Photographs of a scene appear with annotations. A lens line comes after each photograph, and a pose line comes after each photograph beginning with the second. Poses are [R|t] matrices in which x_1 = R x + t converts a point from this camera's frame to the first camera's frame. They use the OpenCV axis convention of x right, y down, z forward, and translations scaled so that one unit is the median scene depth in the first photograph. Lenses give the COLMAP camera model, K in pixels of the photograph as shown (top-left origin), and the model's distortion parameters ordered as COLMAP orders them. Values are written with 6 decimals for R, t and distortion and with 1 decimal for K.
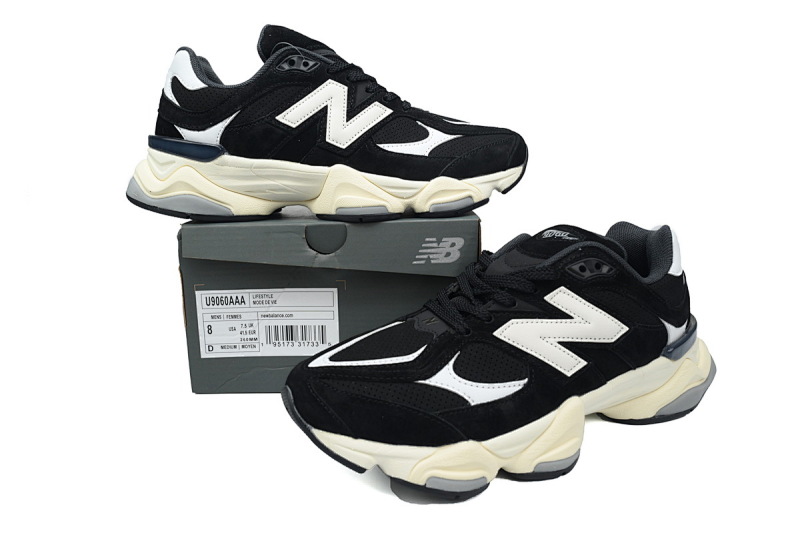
lens RADIAL K [[537.7, 0, 400.0], [0, 537.7, 266.5], [0, 0, 1]] dist [0.000251, -0.000221]
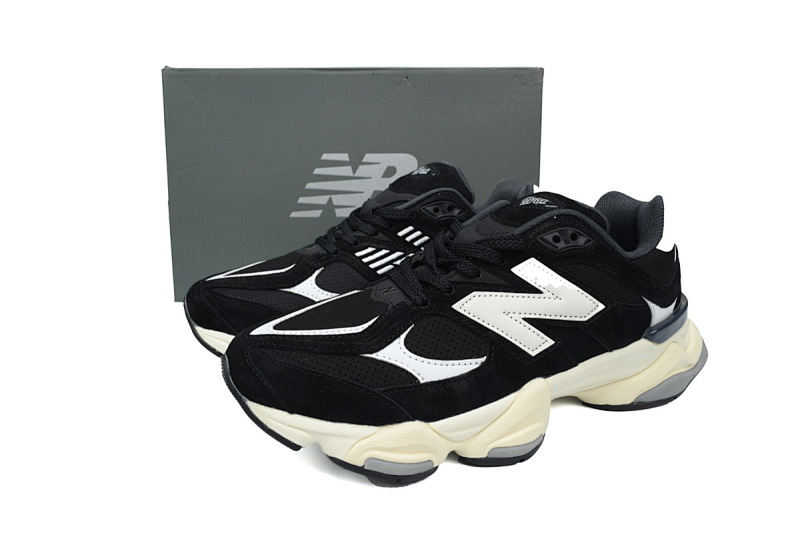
lens RADIAL K [[537.7, 0, 400.0], [0, 537.7, 266.5], [0, 0, 1]] dist [0.000251, -0.000221]
pose [[0.998761, 0.034446, -0.035914, 0.114953], [-0.032626, 0.998211, 0.050096, 0.014120], [0.037576, -0.048863, 0.998098, 0.087278]]
